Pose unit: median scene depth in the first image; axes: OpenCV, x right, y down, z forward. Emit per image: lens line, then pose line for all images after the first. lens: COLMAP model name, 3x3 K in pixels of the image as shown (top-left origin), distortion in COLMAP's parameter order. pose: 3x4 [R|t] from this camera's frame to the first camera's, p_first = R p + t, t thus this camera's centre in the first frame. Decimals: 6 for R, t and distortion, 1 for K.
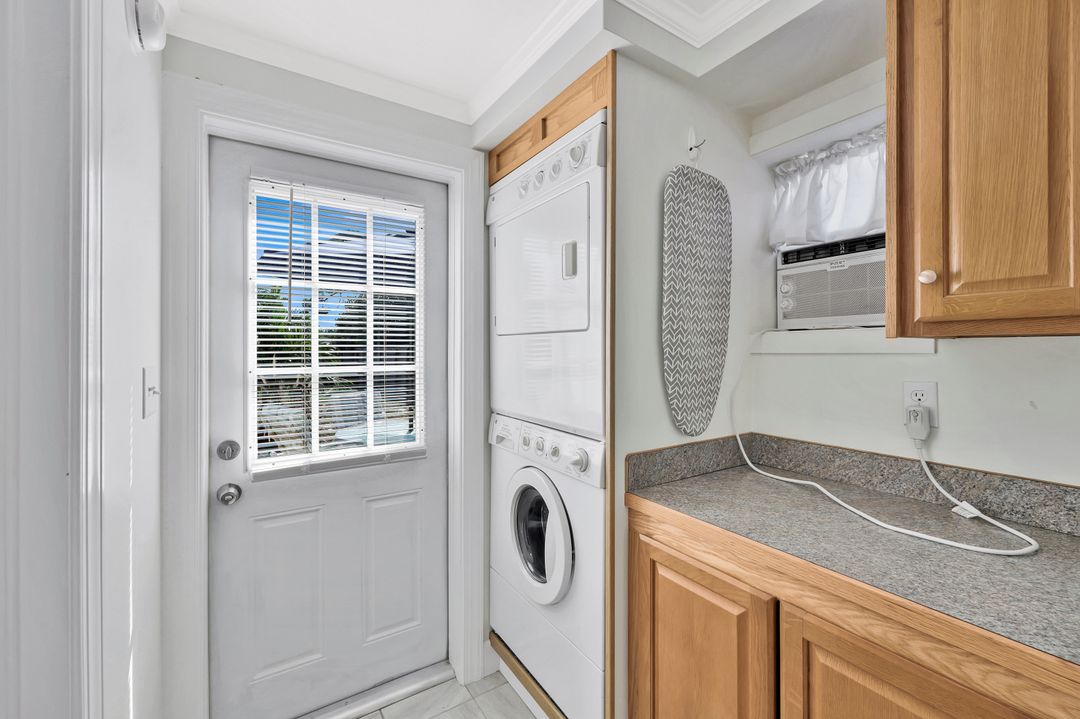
lens RADIAL K [[435.6, 0, 541.2], [0, 435.6, 354.5], [0, 0, 1]] dist [-0.000477, 0.000000]
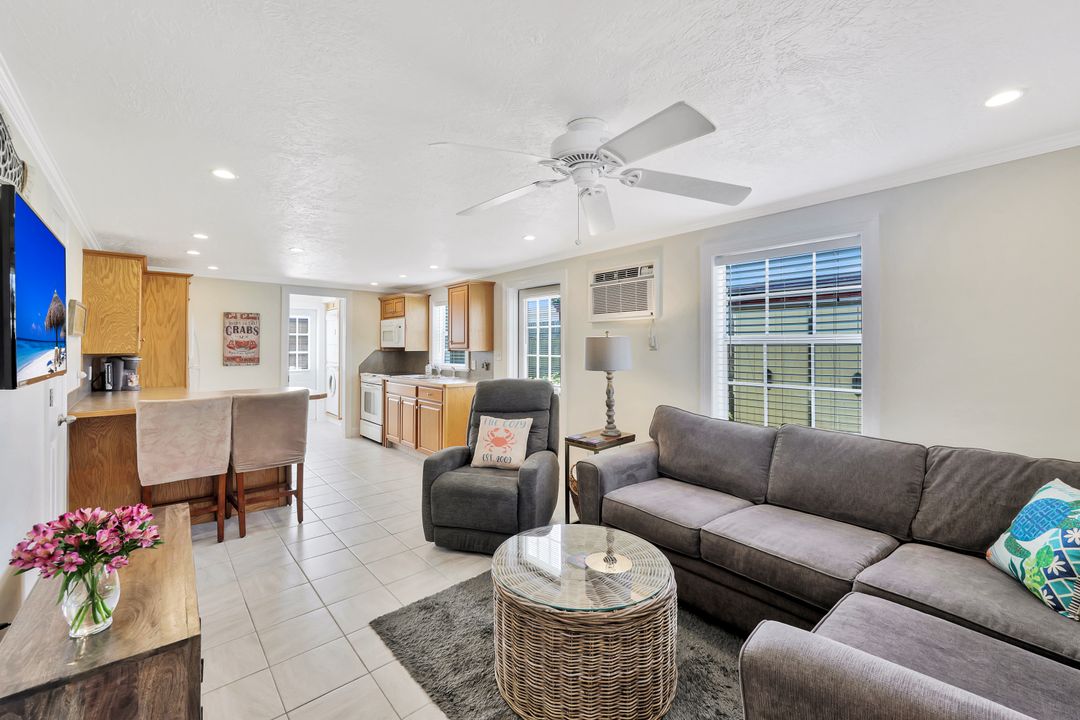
lens RADIAL K [[435.6, 0, 537.9], [0, 435.6, 352.8], [0, 0, 1]] dist [-0.000477, 0.000000]
pose [[0.986015, 0.004591, 0.166592, 1.282067], [-0.004363, 0.999989, -0.001733, 0.028411], [-0.166598, 0.000982, 0.986024, -3.760319]]
